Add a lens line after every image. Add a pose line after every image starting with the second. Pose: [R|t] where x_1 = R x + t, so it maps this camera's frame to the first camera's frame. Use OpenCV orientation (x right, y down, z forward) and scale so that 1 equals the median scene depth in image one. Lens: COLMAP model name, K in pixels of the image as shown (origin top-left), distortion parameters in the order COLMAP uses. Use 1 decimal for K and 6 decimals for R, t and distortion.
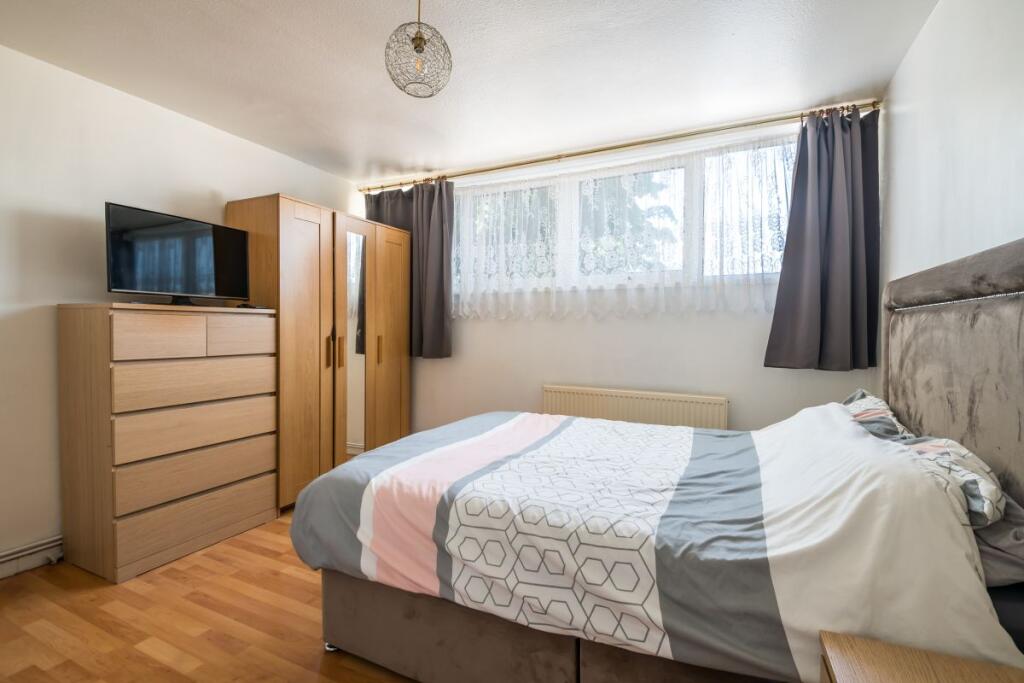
lens RADIAL K [[467.4, 0, 504.9], [0, 467.4, 333.4], [0, 0, 1]] dist [0.013196, -0.011160]
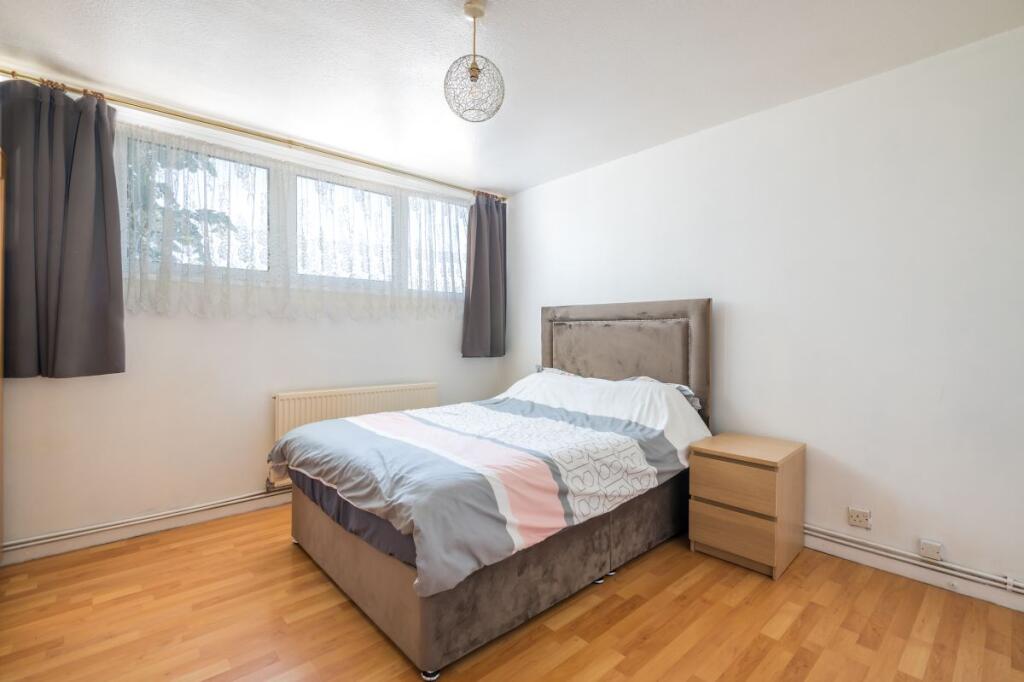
lens RADIAL K [[467.4, 0, 507.6], [0, 467.4, 339.9], [0, 0, 1]] dist [0.013196, -0.011160]
pose [[0.370761, -0.013400, 0.928632, -0.719987], [0.007669, 0.999906, 0.011366, 0.001538], [-0.928697, 0.002908, 0.370829, 0.326004]]
